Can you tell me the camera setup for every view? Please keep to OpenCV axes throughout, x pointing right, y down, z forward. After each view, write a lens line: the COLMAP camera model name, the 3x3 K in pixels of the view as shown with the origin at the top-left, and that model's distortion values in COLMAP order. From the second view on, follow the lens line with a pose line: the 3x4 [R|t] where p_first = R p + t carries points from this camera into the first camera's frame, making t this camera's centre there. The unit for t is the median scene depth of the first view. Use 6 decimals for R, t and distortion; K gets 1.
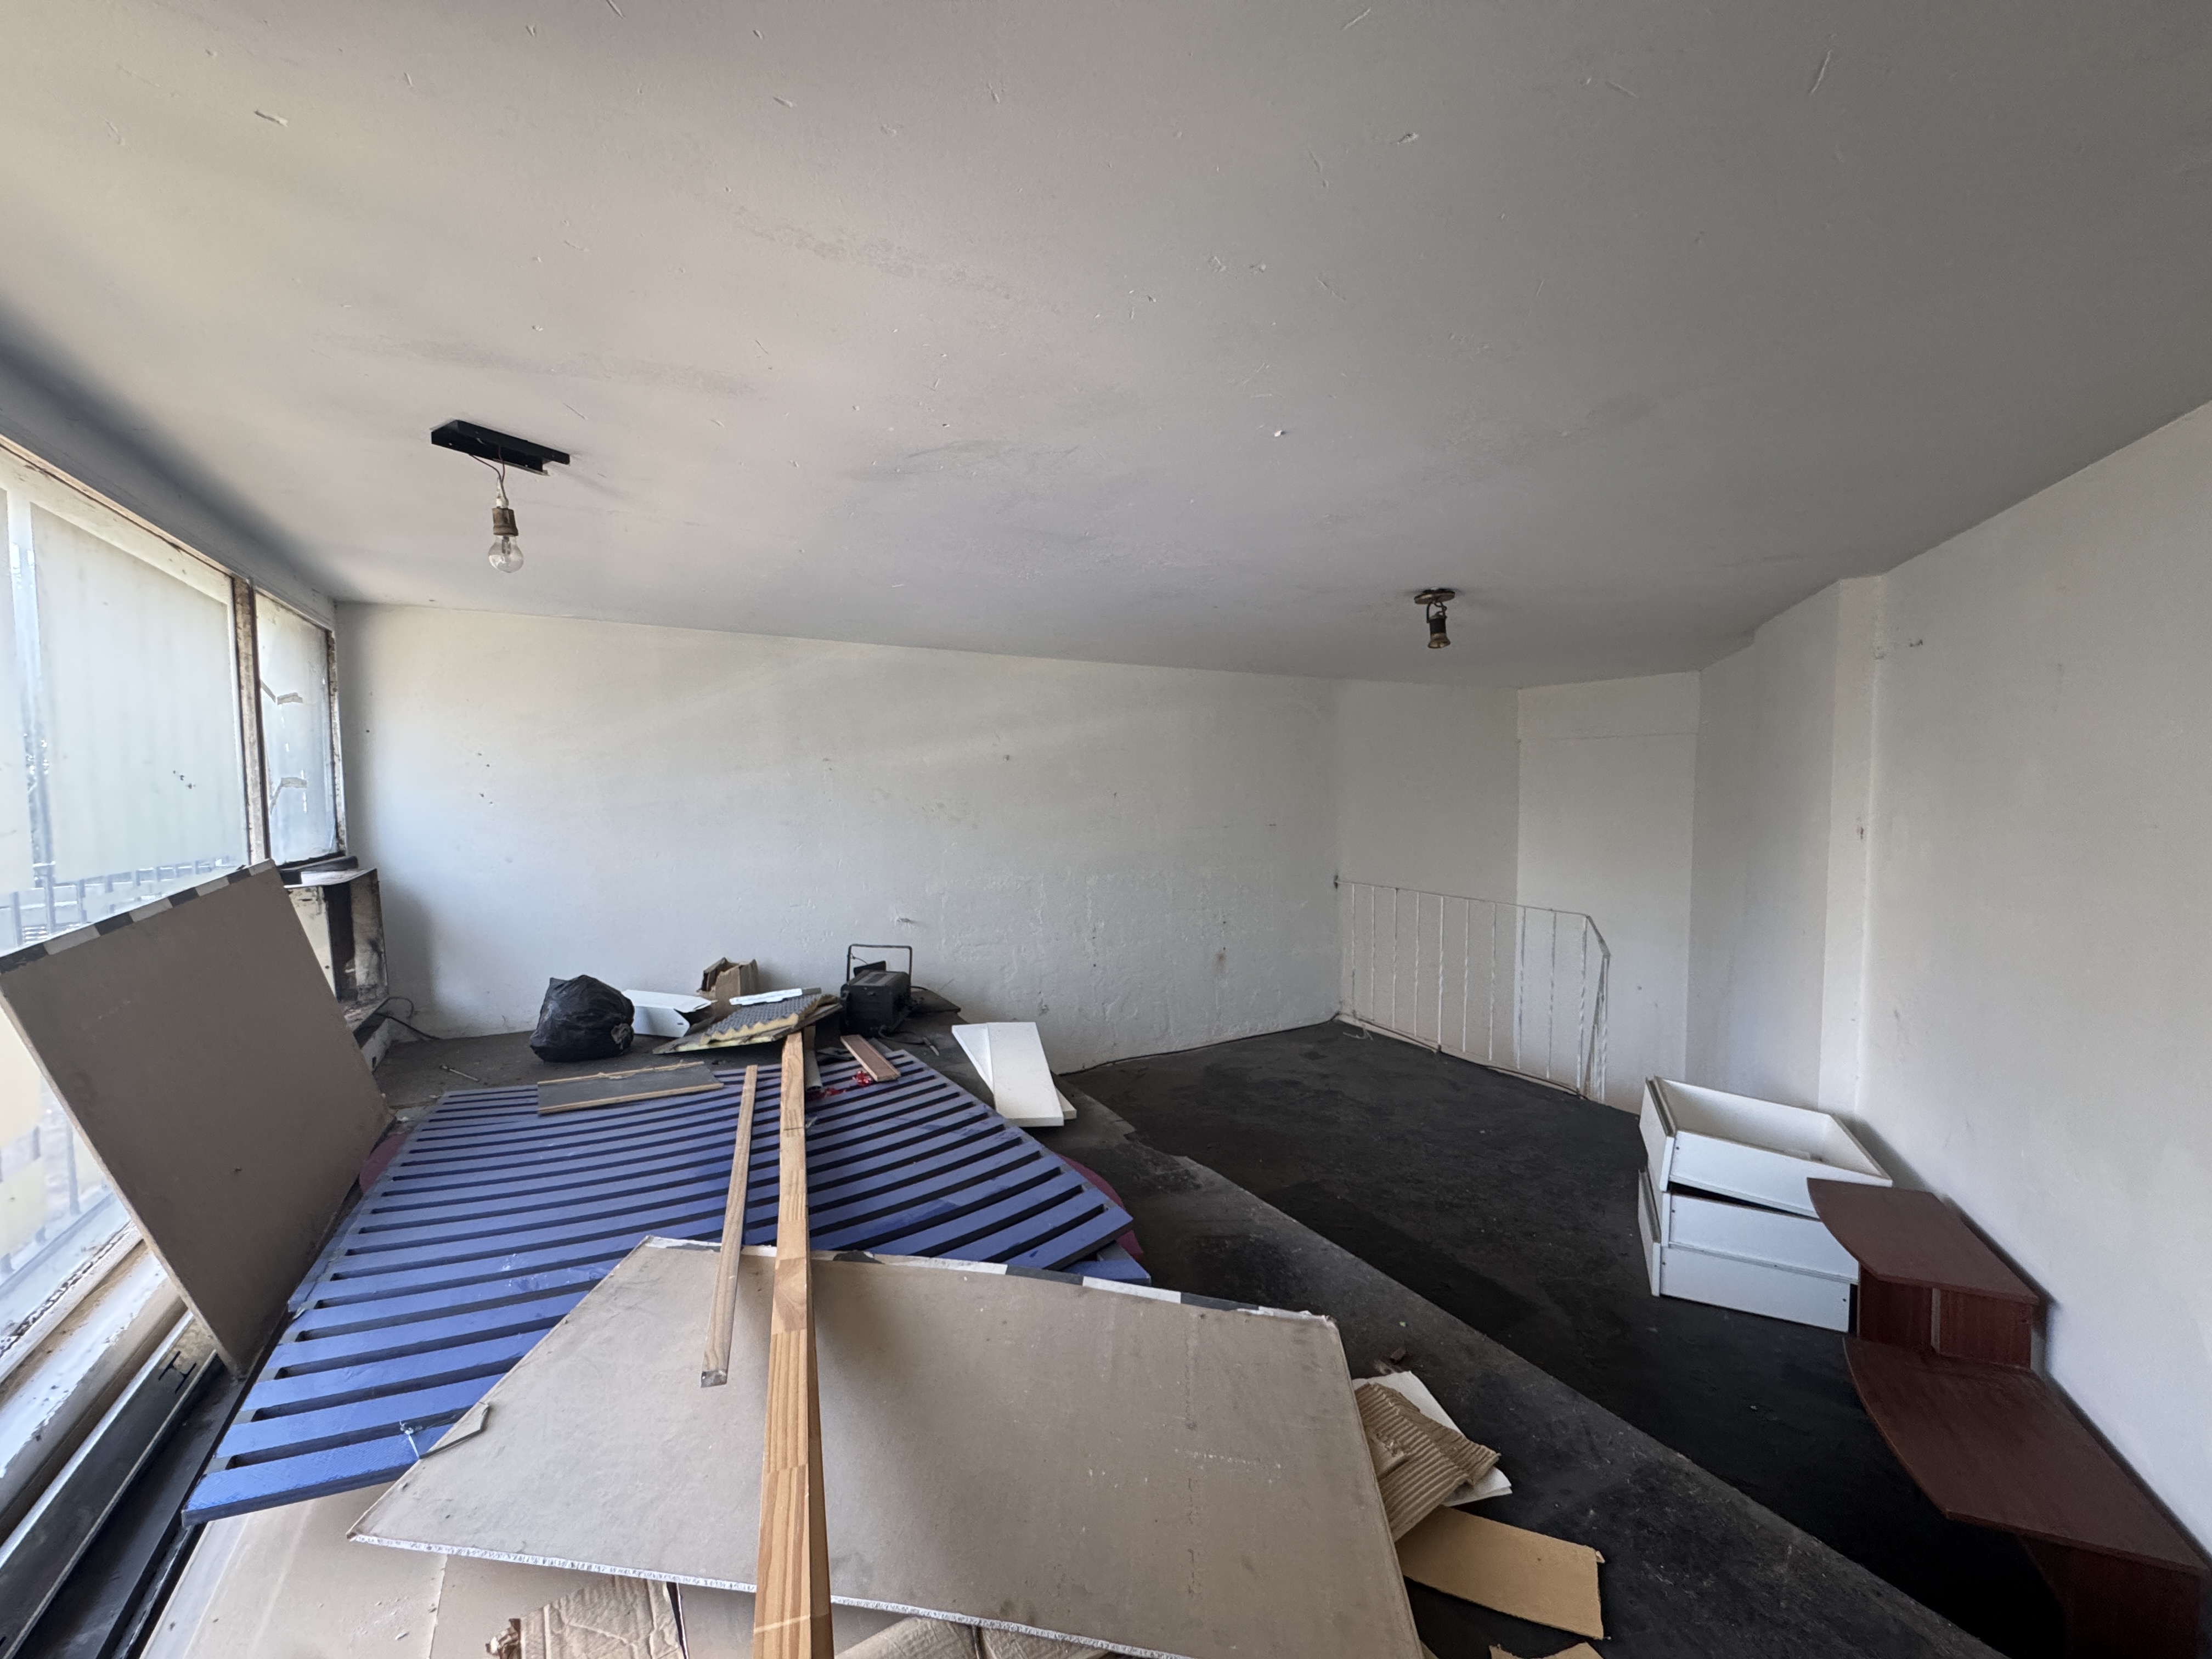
lens RADIAL K [[881.5, 0, 1105.3], [0, 881.5, 831.7], [0, 0, 1]] dist [-0.002194, -0.000299]
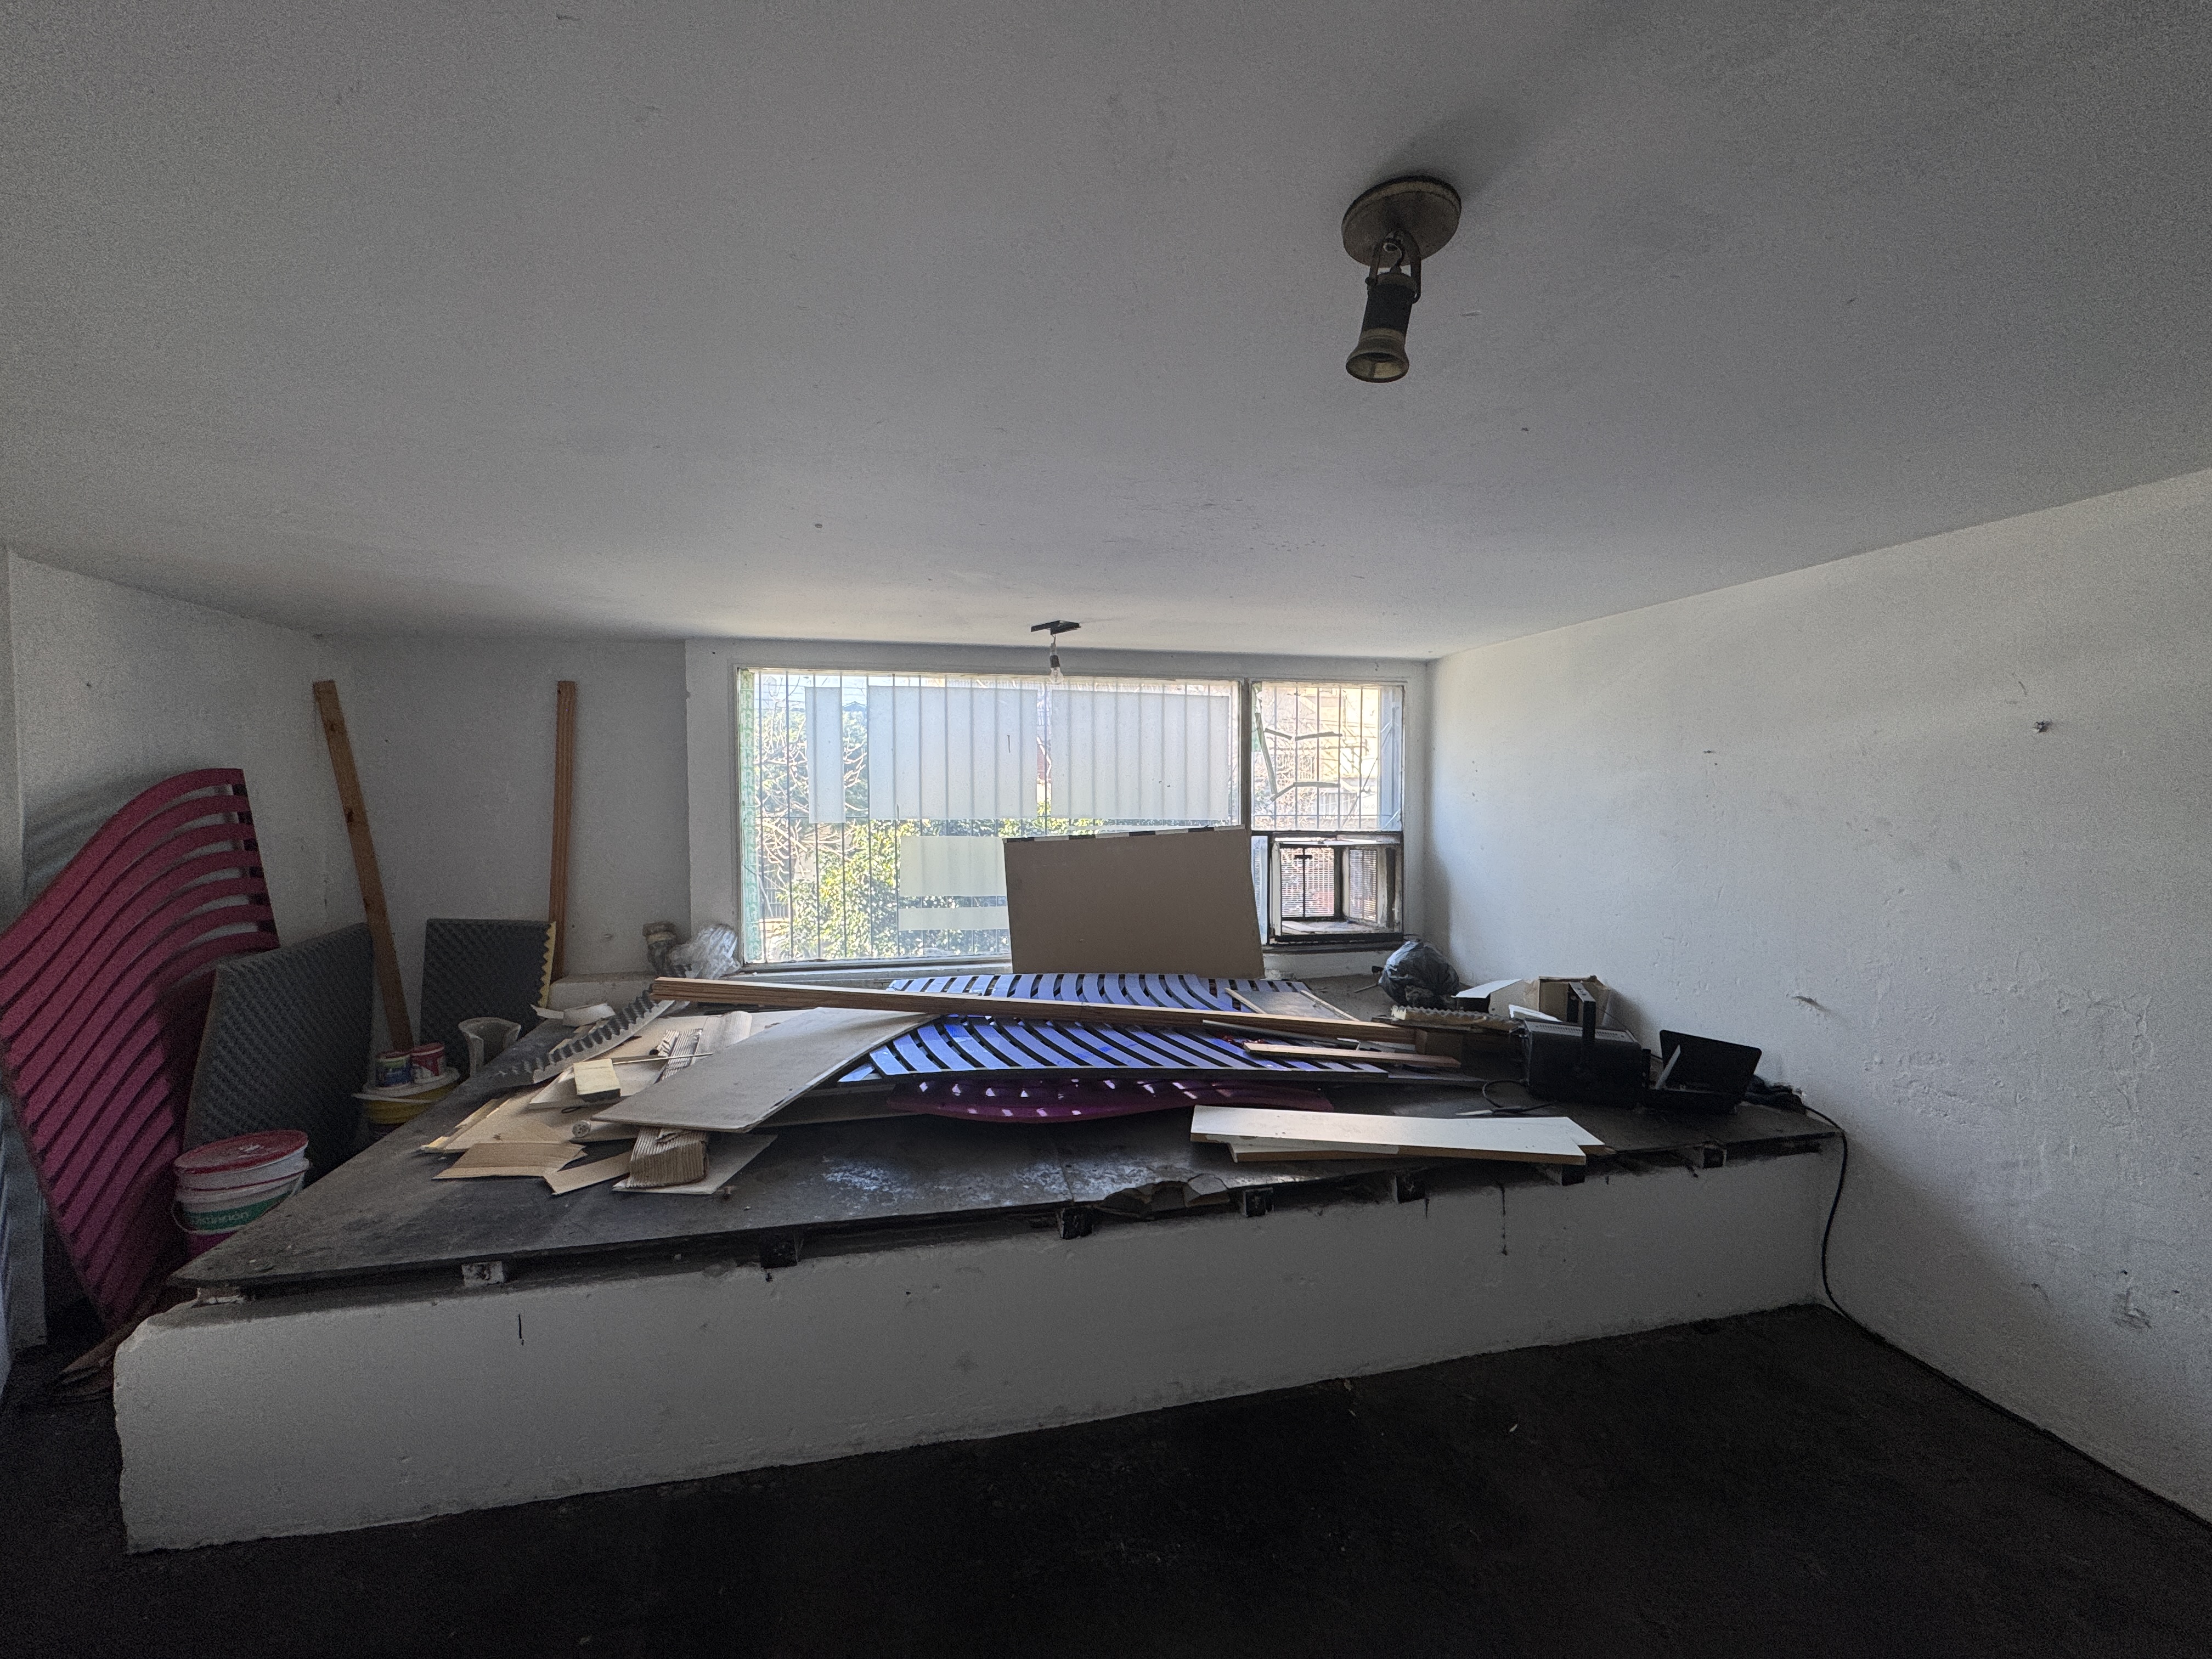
lens RADIAL K [[881.5, 0, 1105.3], [0, 881.5, 831.7], [0, 0, 1]] dist [-0.002194, -0.000299]
pose [[-0.320921, 0.046078, -0.945984, 0.727377], [-0.051996, 0.996452, 0.066176, -0.049034], [0.945678, 0.070425, -0.317386, 1.000015]]
